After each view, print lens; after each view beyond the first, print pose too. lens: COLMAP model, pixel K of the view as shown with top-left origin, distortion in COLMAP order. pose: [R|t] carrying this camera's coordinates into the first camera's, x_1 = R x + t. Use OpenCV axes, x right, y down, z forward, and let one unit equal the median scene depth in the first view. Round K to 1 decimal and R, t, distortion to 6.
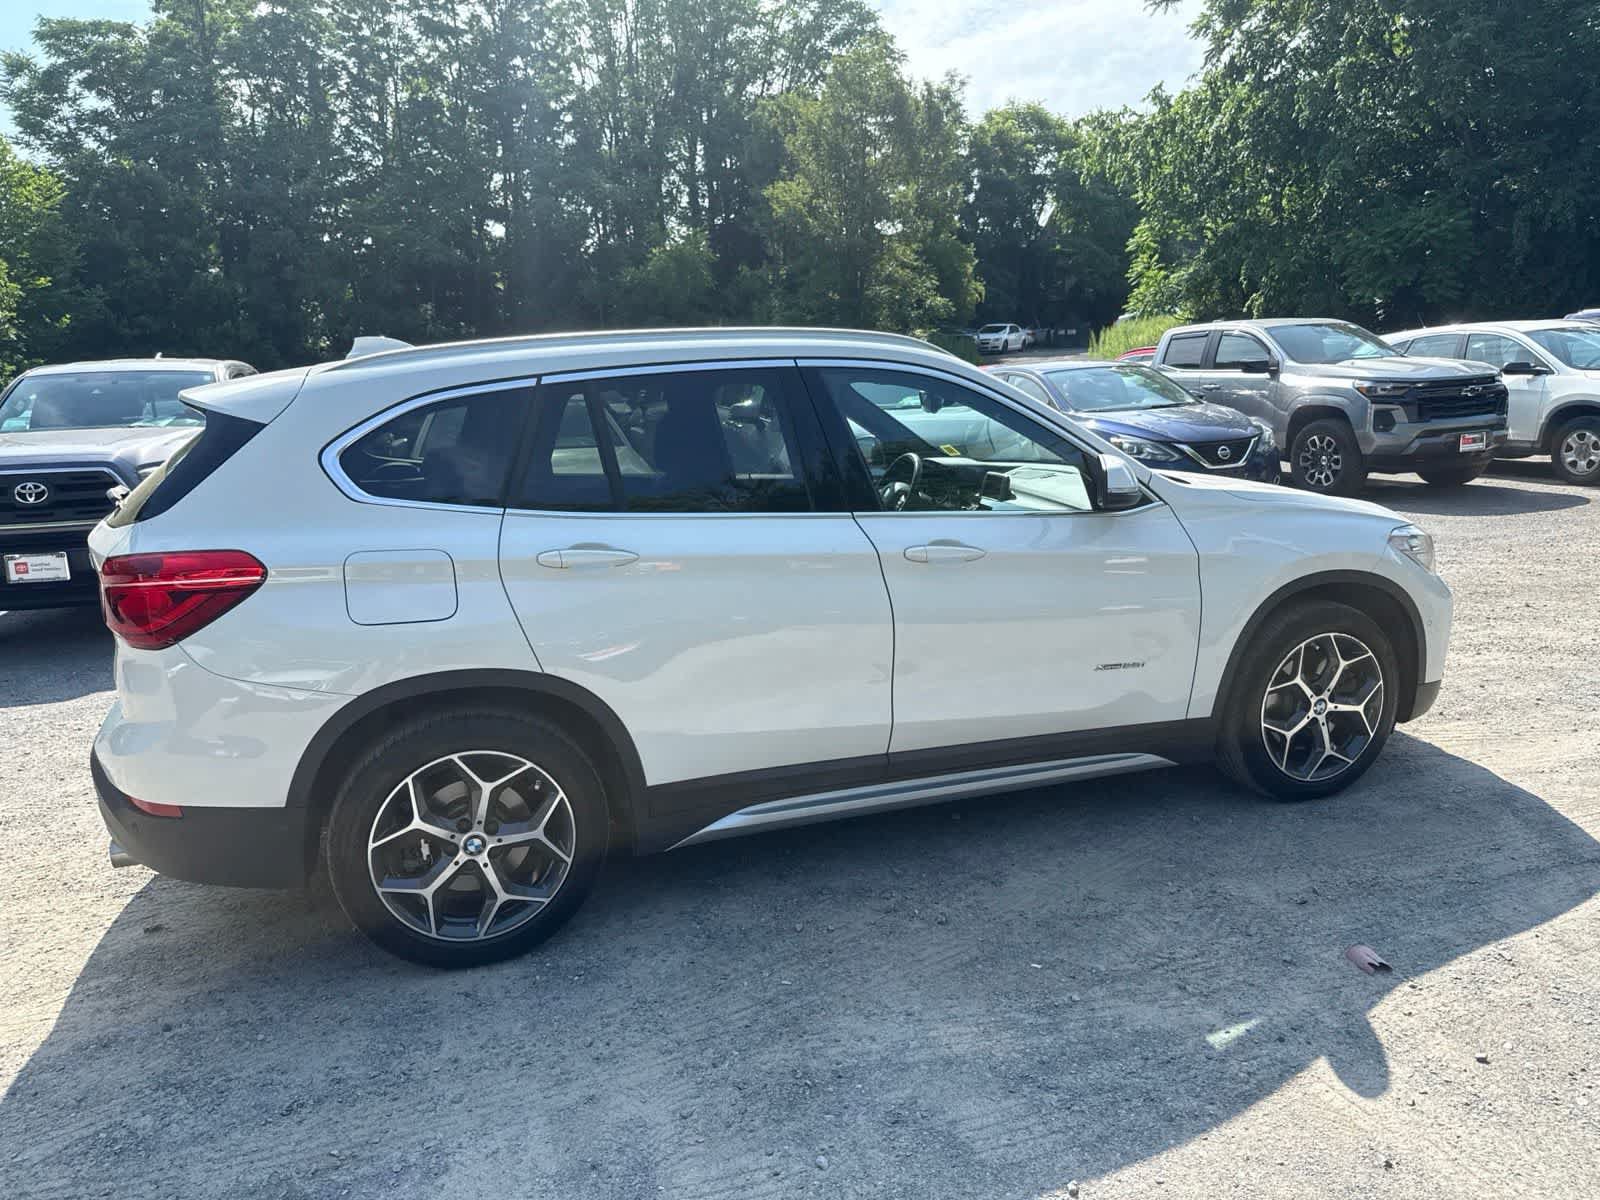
lens RADIAL K [[1127.4, 0, 793.6], [0, 1127.4, 617.1], [0, 0, 1]] dist [0.018036, -0.026415]
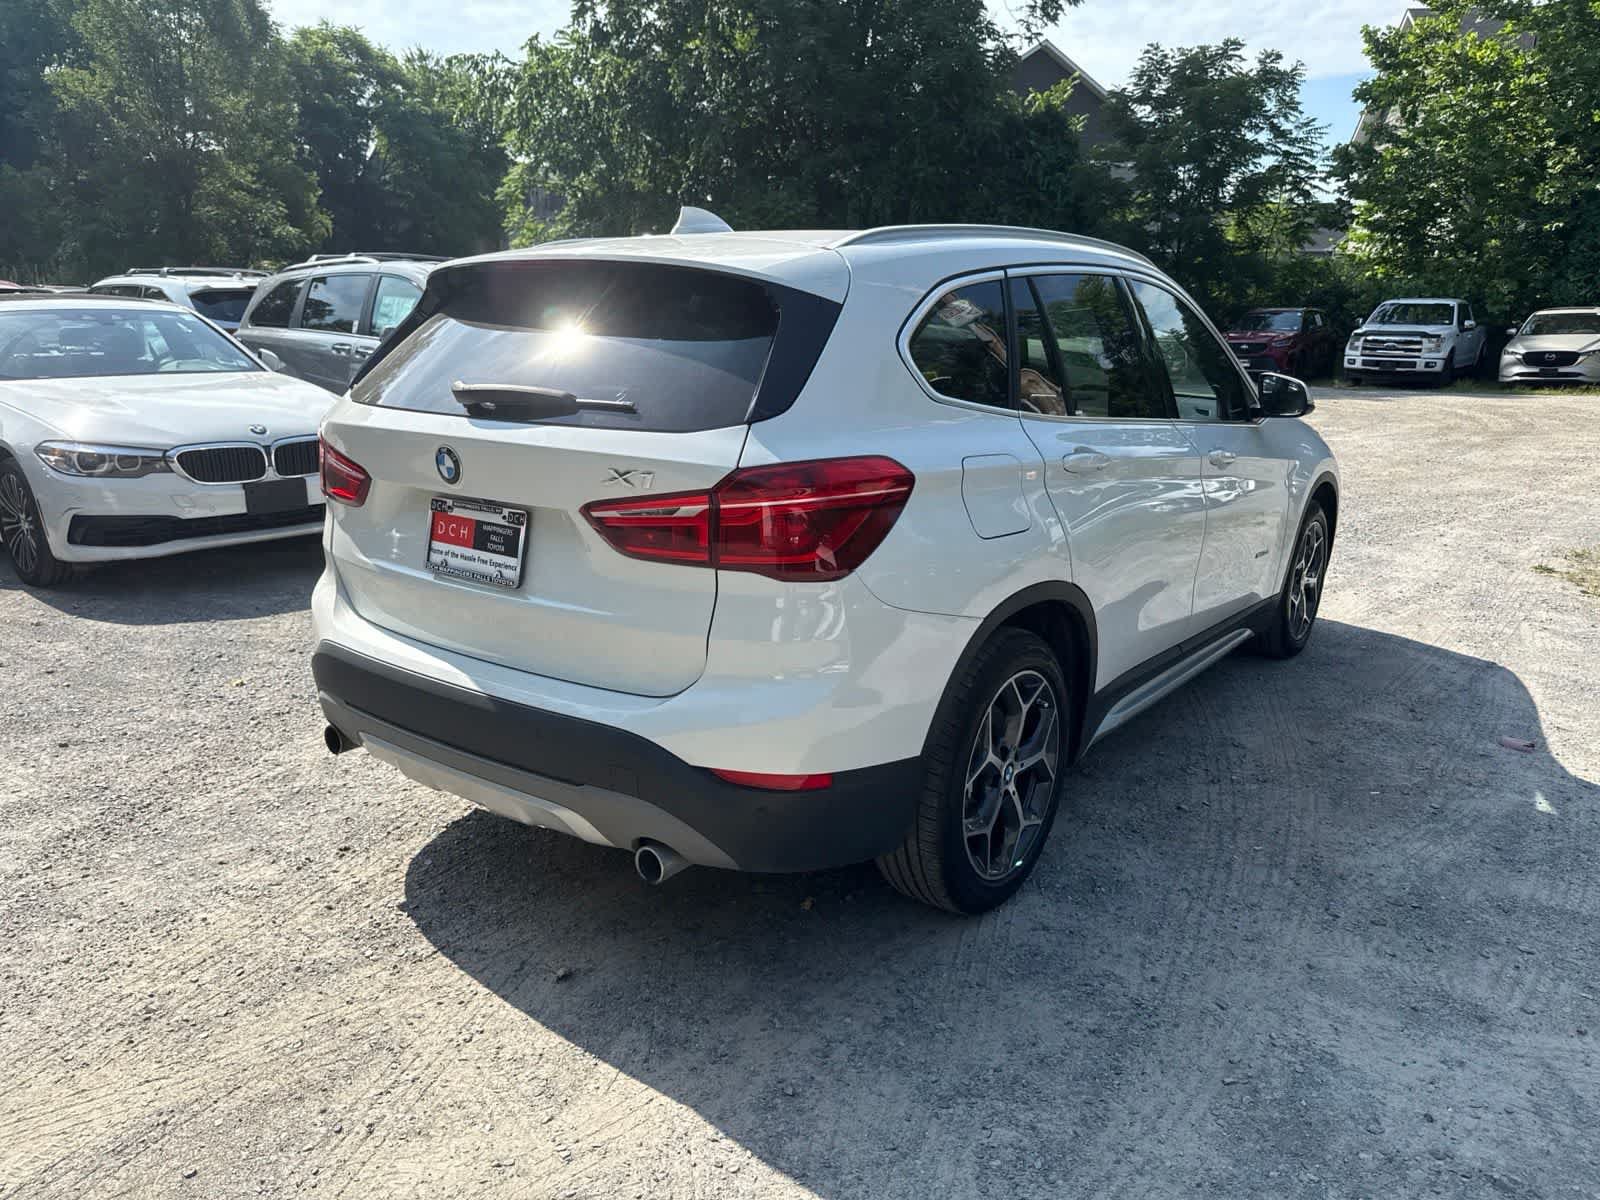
lens RADIAL K [[1127.4, 0, 799.7], [0, 1127.4, 603.0], [0, 0, 1]] dist [0.018036, -0.026415]
pose [[0.830981, -0.084531, 0.549841, -0.077788], [0.068983, 0.996417, 0.048931, 0.000327], [-0.552007, -0.002731, 0.833835, 0.026934]]
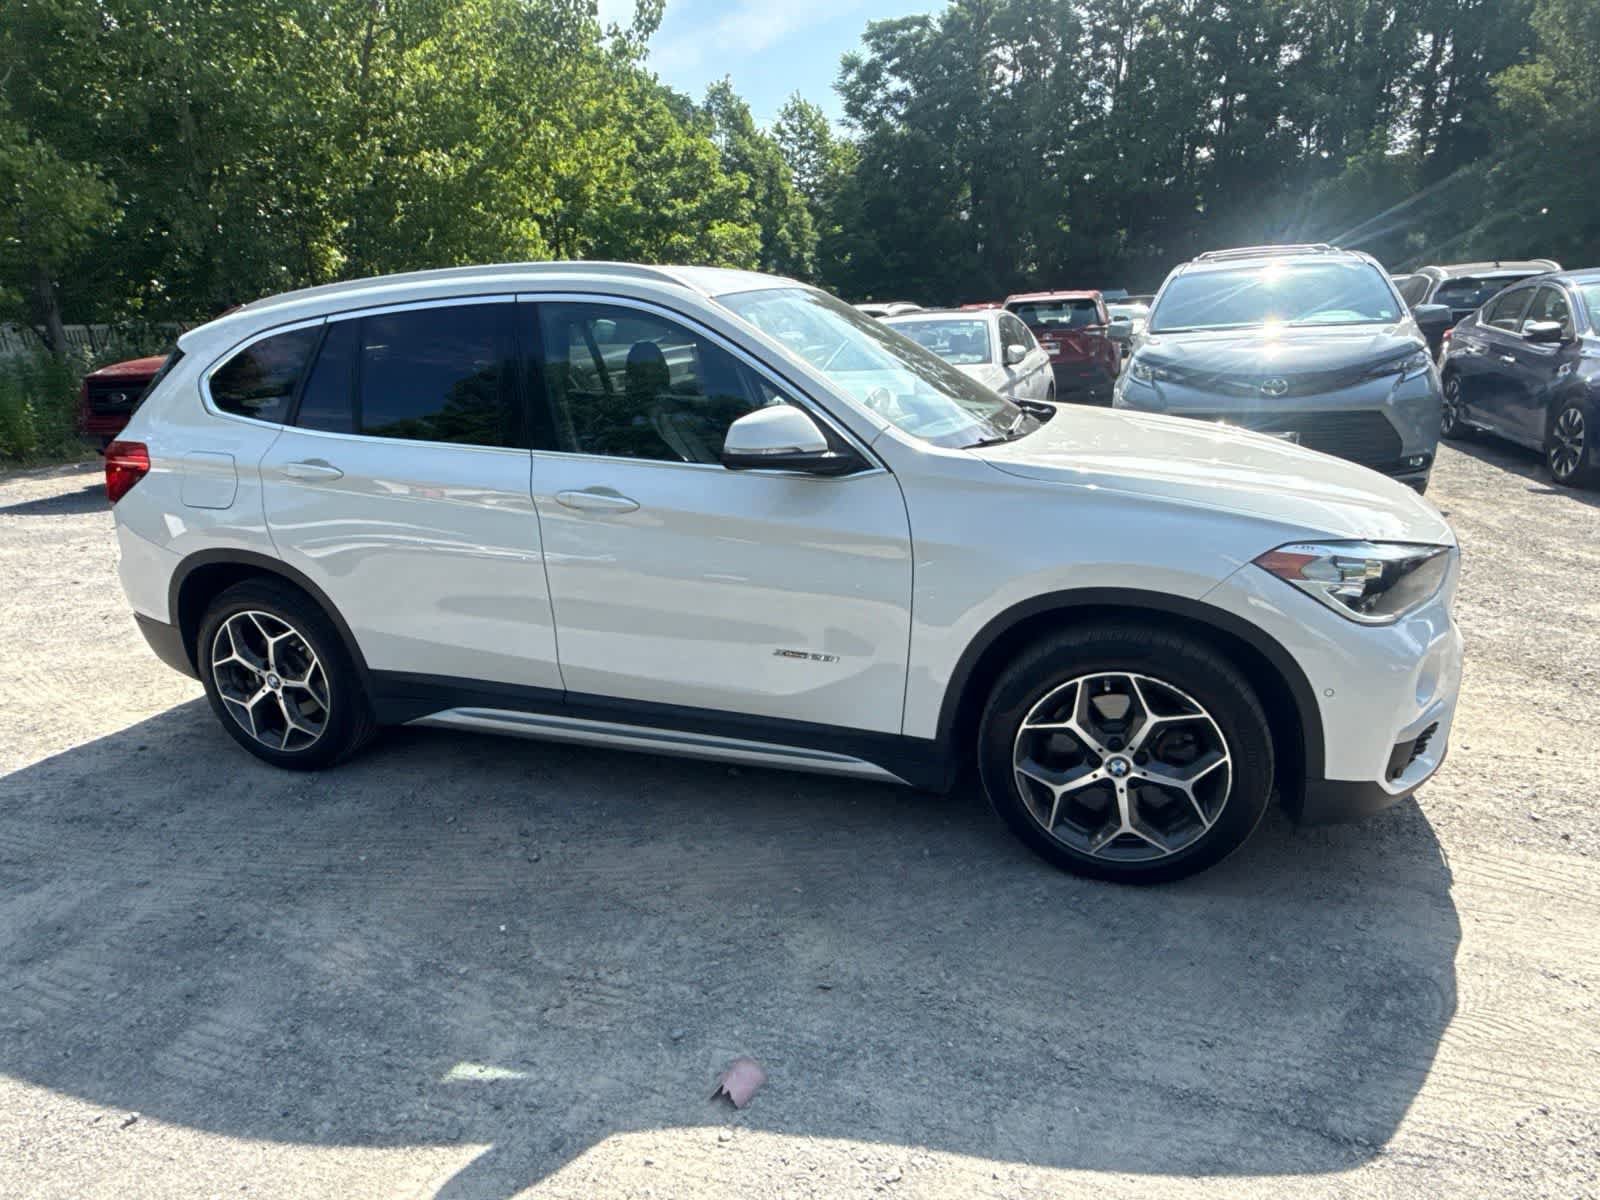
lens RADIAL K [[930.3, 0, 789.1], [0, 930.3, 612.0], [0, 0, 1]] dist [-0.002226, 0.001608]
pose [[0.785346, 0.184685, -0.590866, 0.069439], [-0.112899, 0.981184, 0.156626, -0.009970], [0.608675, -0.056298, 0.791420, 0.042691]]
